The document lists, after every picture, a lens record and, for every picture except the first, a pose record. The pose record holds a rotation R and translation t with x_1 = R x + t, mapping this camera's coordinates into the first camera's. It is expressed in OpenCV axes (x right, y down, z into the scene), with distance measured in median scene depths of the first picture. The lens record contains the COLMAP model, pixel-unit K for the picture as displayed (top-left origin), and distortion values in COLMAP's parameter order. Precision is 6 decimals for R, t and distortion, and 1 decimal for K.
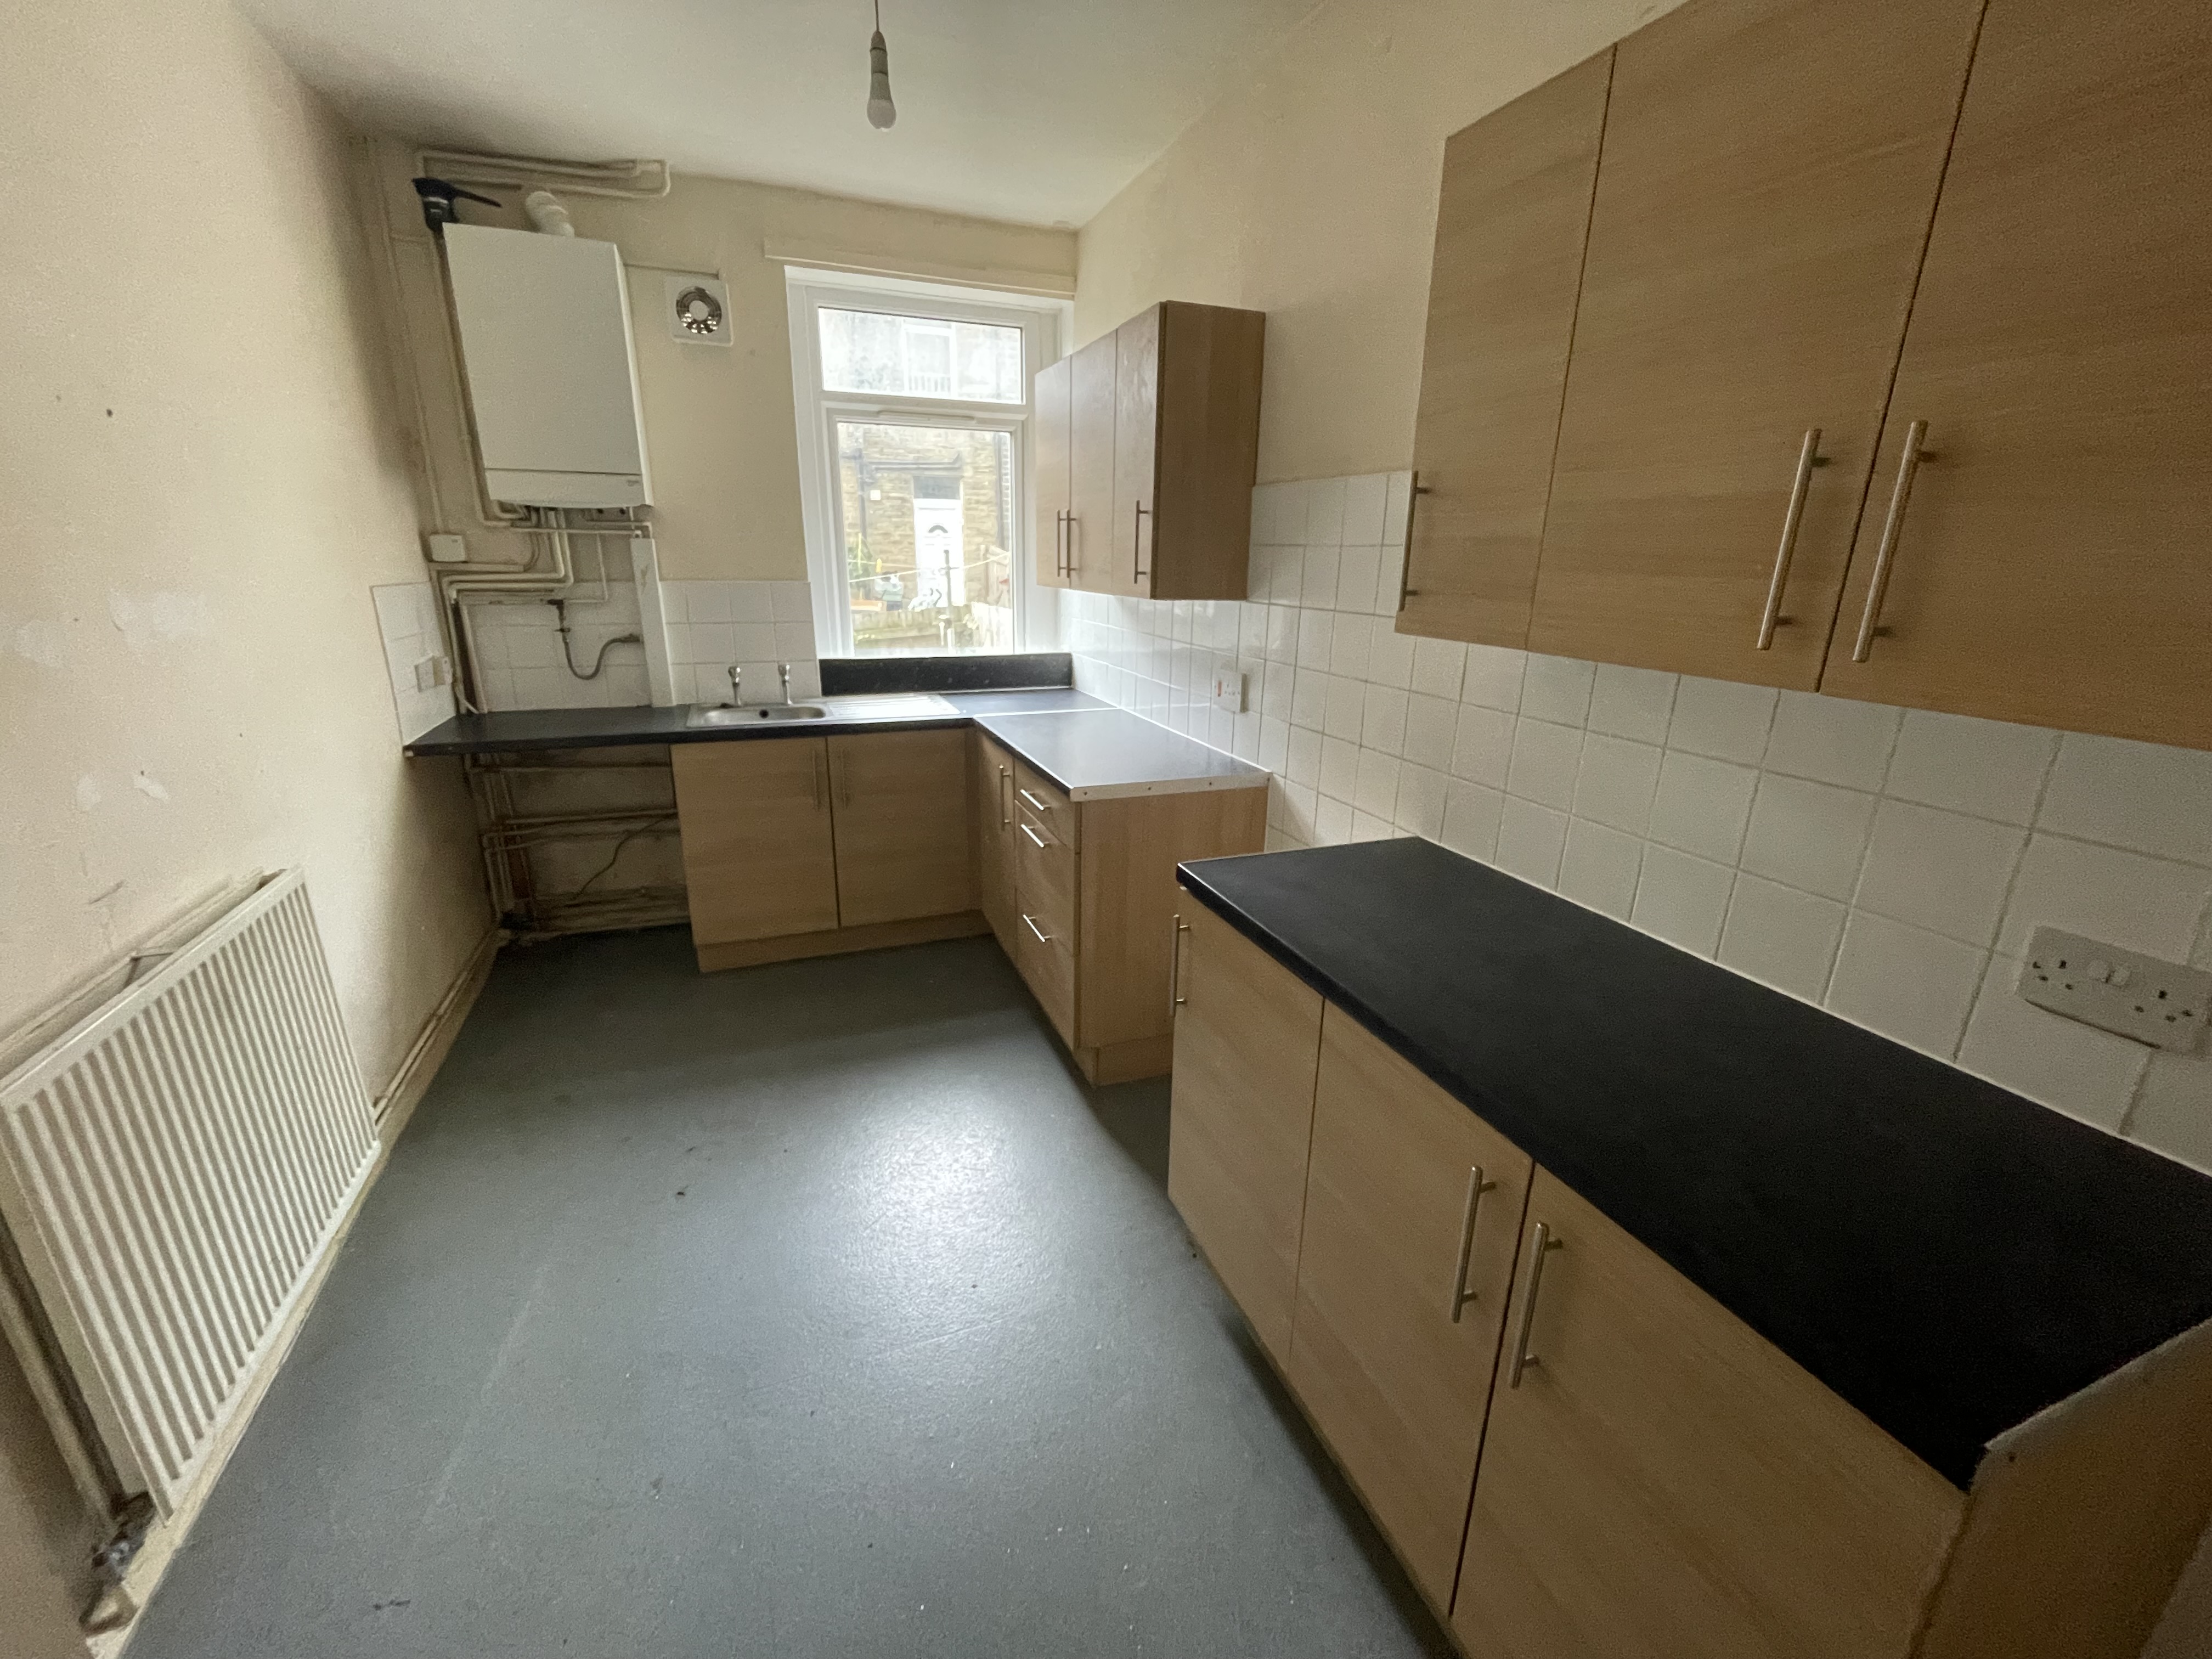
lens RADIAL K [[900.7, 0, 1102.1], [0, 900.7, 831.6], [0, 0, 1]] dist [0.001832, -0.000053]
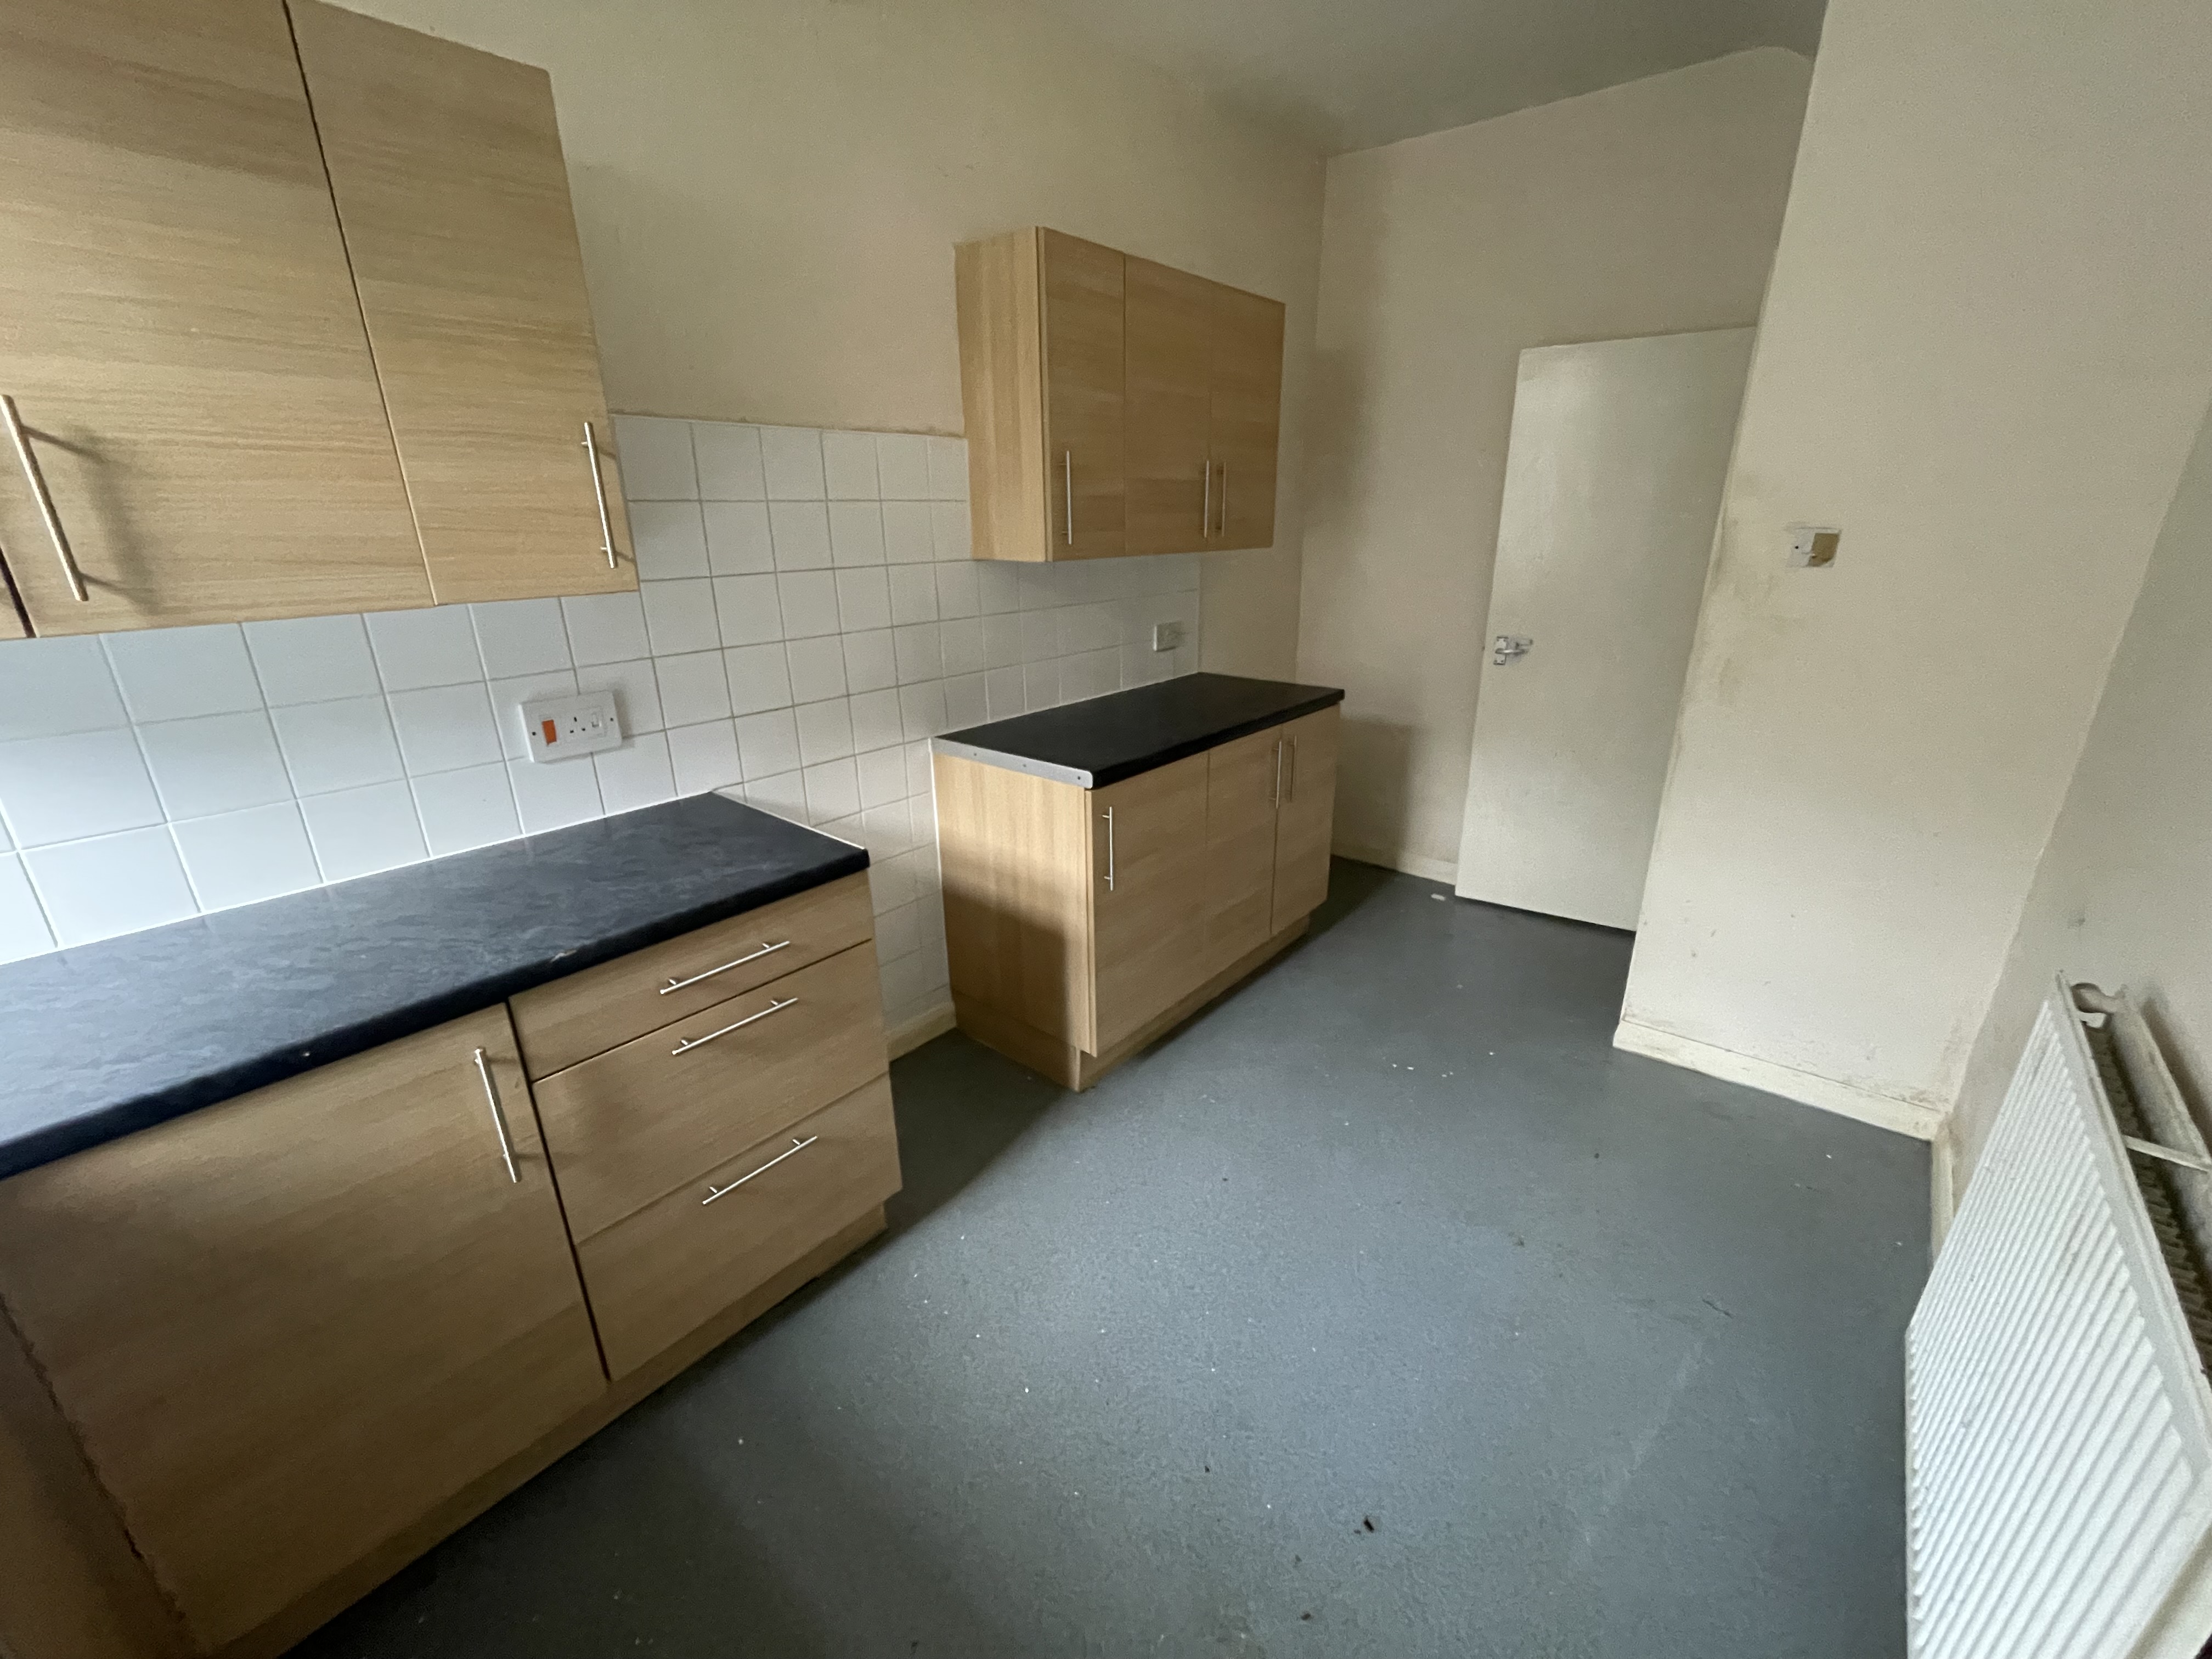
lens RADIAL K [[900.7, 0, 1103.5], [0, 900.7, 834.2], [0, 0, 1]] dist [0.001832, -0.000053]
pose [[-0.483777, -0.313255, 0.817209, -1.199836], [0.262751, 0.838690, 0.477034, -0.602853], [-0.834818, 0.445501, -0.323431, 1.836060]]
